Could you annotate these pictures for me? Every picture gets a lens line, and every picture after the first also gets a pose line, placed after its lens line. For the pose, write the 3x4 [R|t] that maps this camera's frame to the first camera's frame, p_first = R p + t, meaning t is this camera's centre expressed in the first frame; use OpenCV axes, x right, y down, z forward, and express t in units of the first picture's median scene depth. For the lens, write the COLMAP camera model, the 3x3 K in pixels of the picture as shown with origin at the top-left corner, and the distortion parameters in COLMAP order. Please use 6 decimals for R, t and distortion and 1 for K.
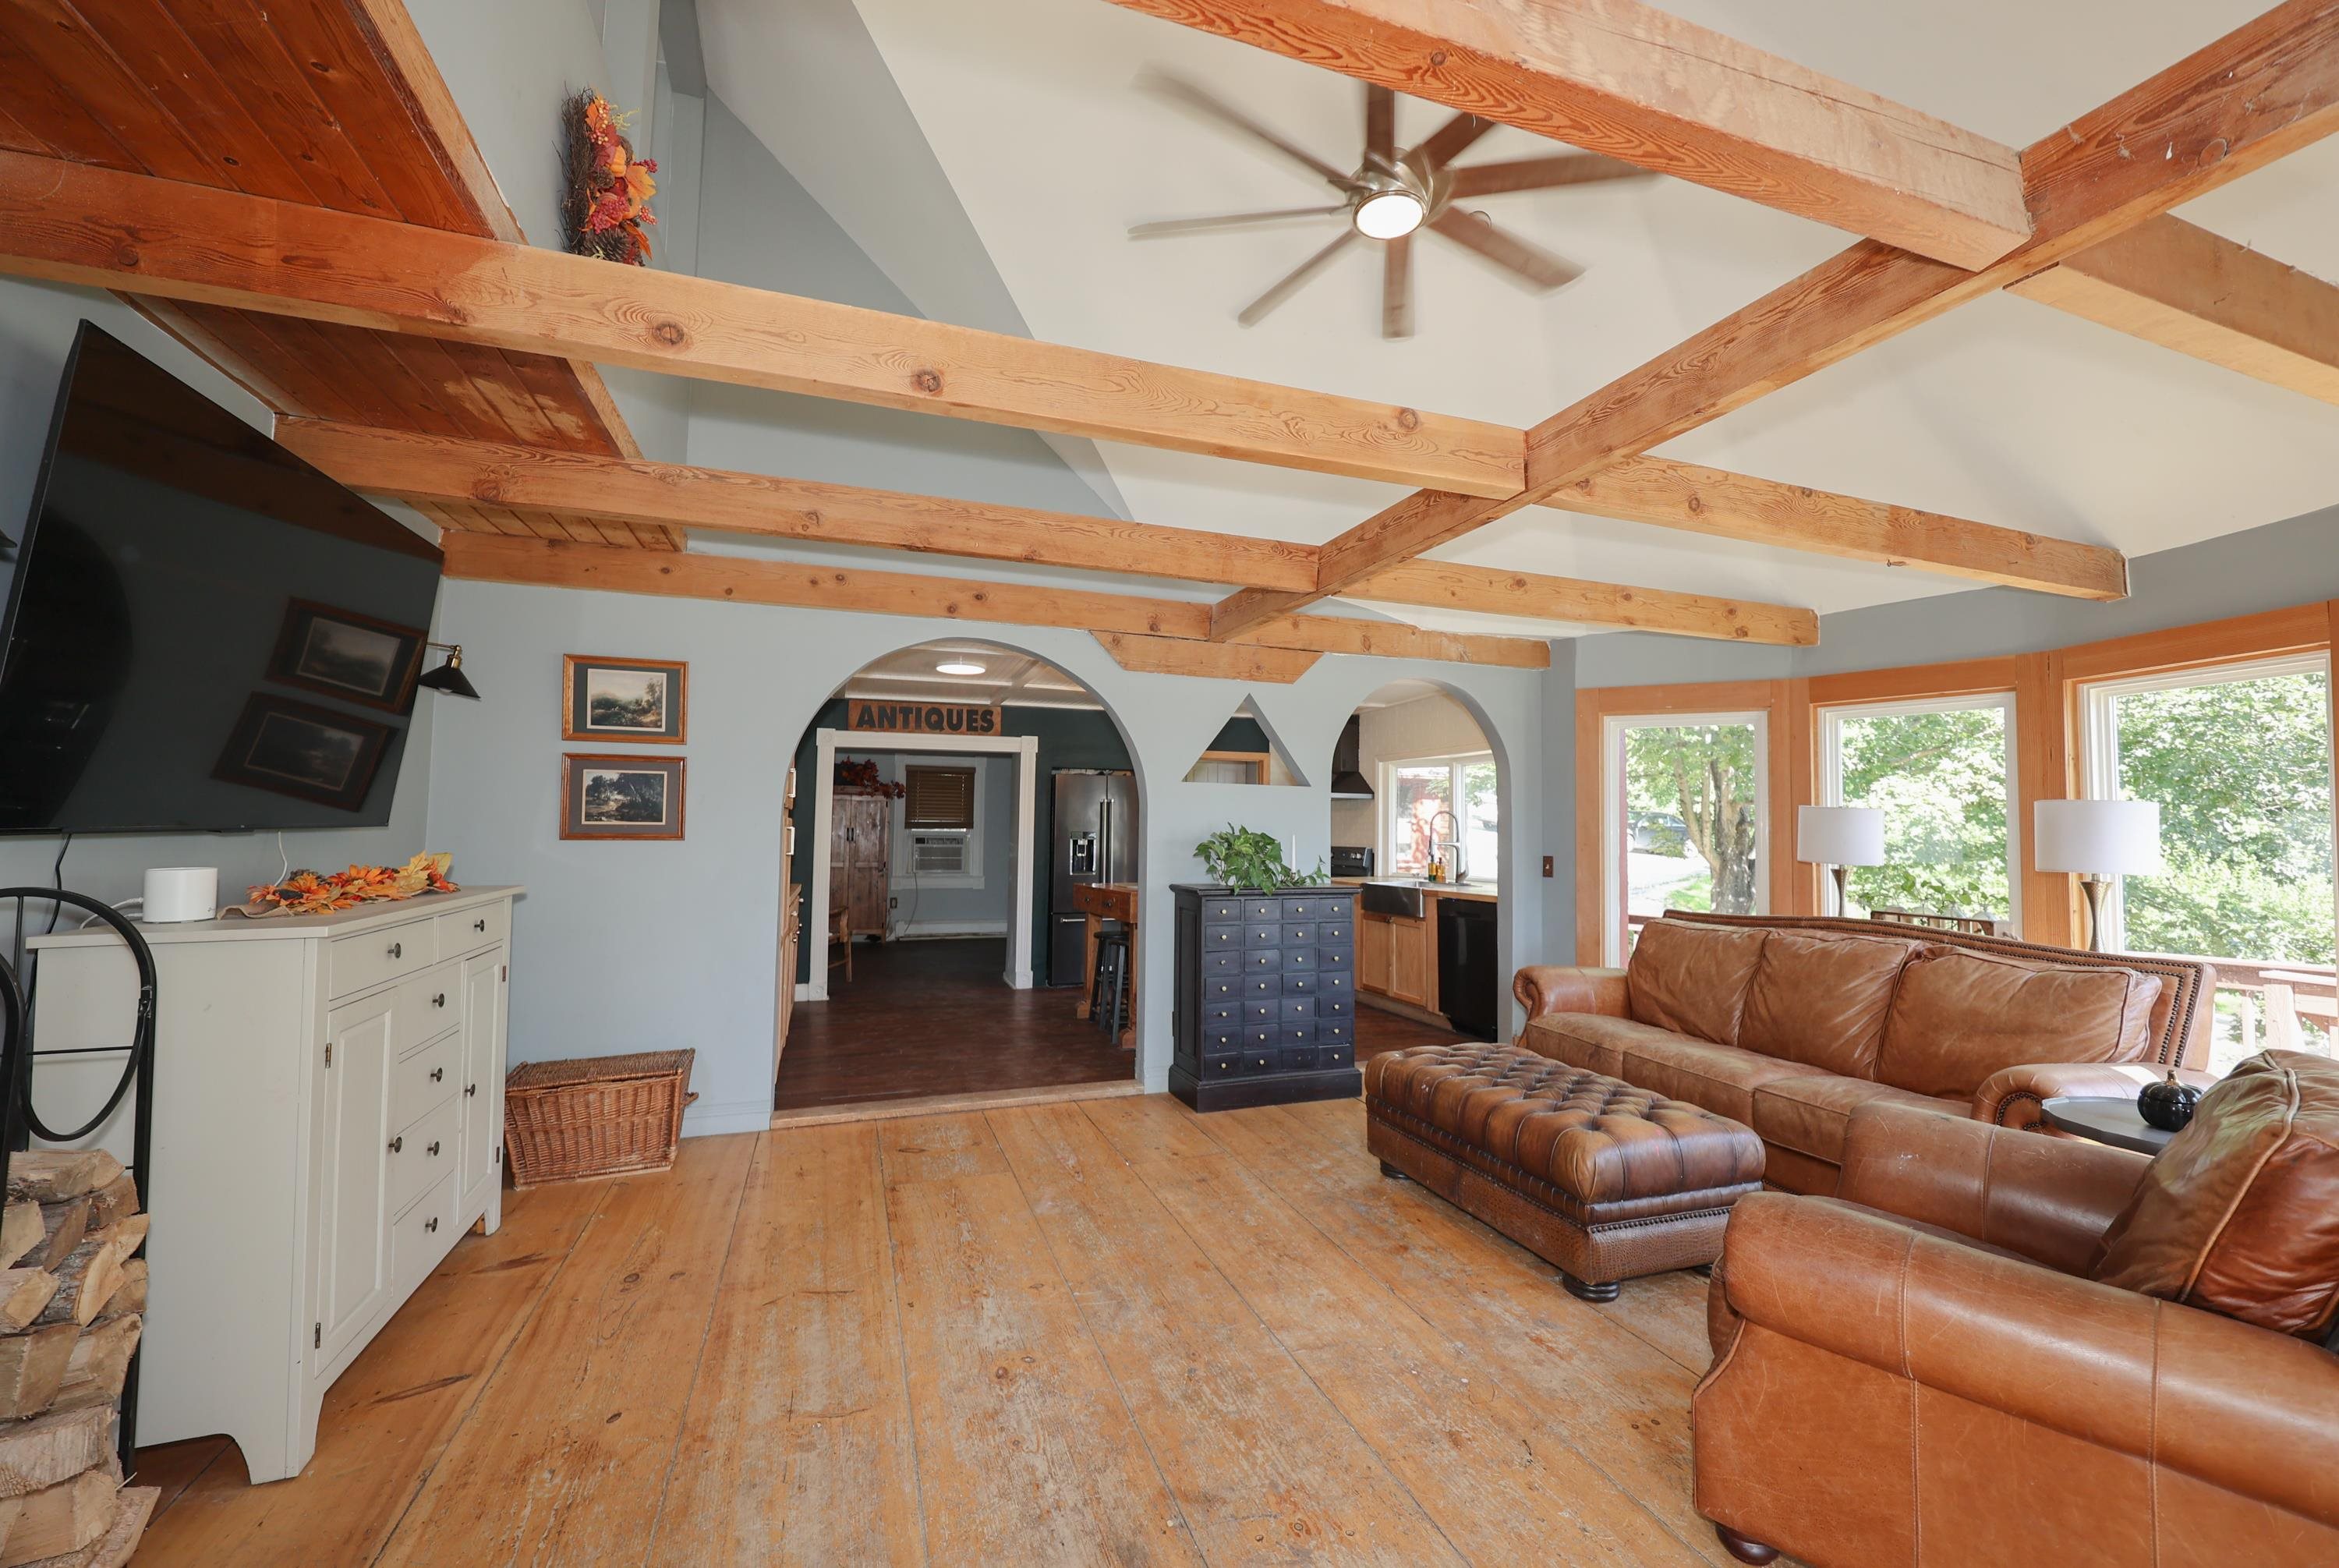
lens RADIAL K [[959.2, 0, 1204.0], [0, 959.2, 797.2], [0, 0, 1]] dist [-0.002584, -0.000366]
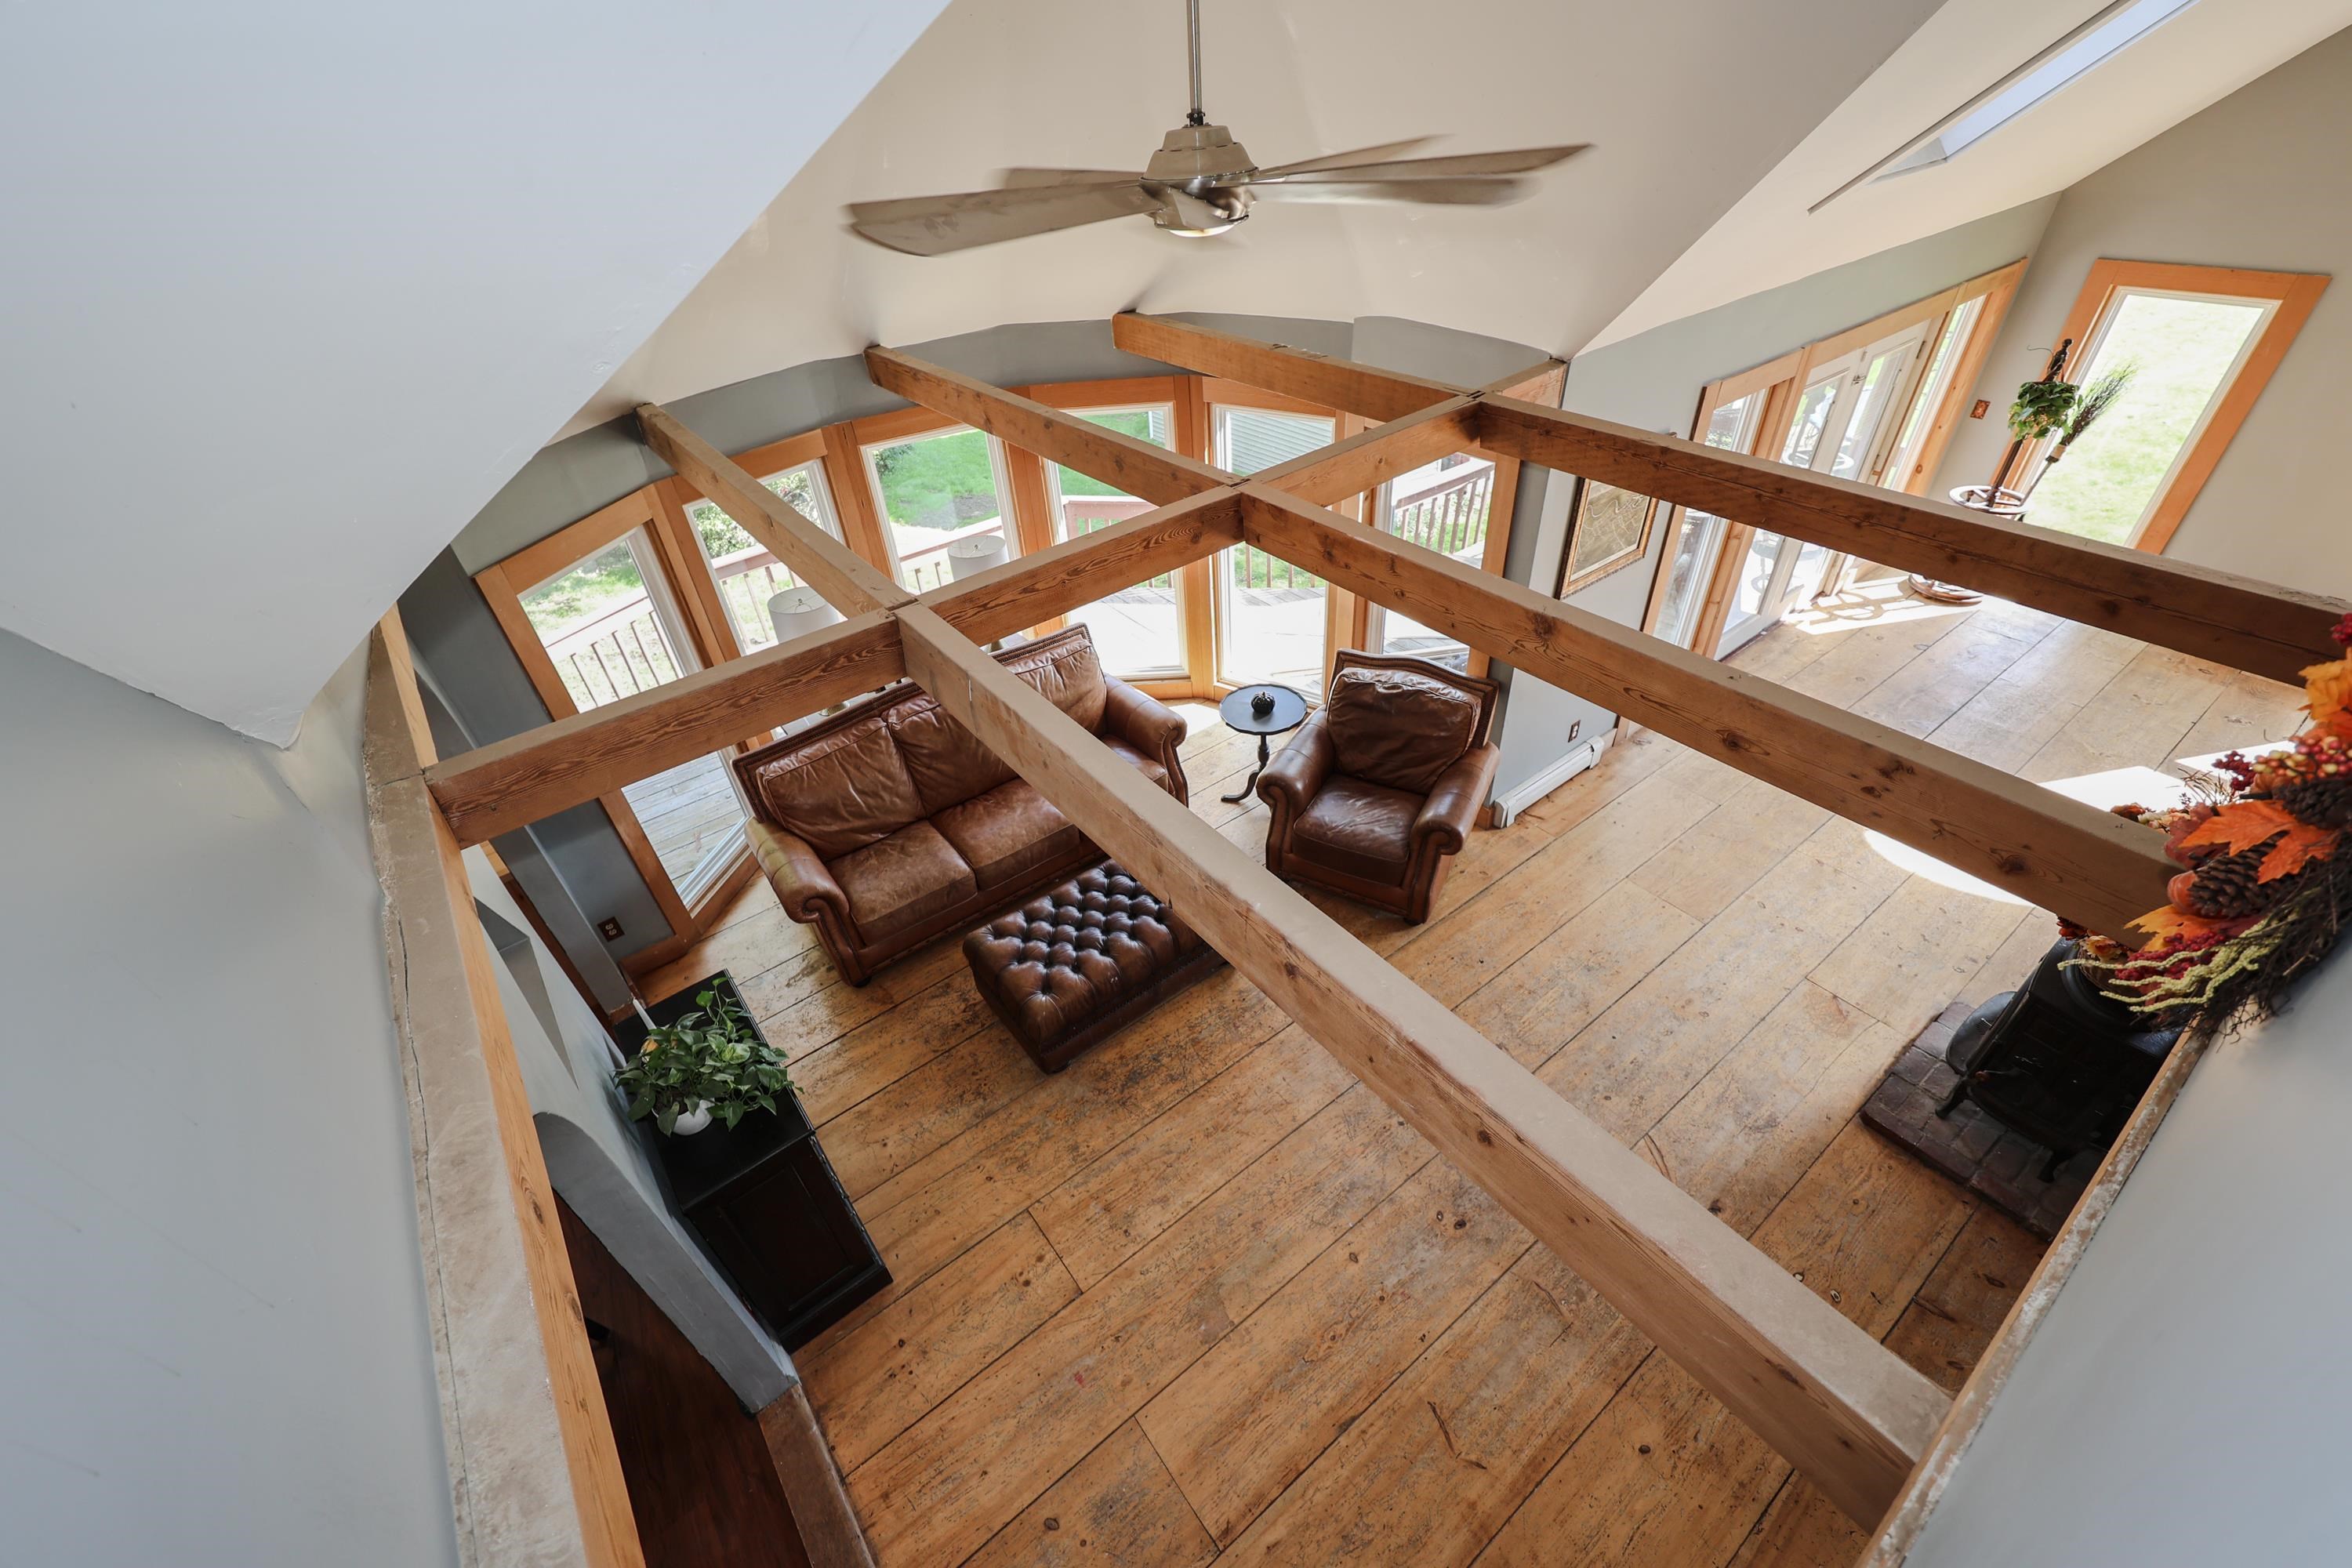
lens RADIAL K [[947.1, 0, 1178.2], [0, 947.1, 794.1], [0, 0, 1]] dist [0.003302, -0.000250]
pose [[-0.286366, -0.586347, 0.757755, -0.700555], [0.015164, 0.788004, 0.615484, -0.768547], [-0.958000, 0.187745, -0.216766, 1.368352]]
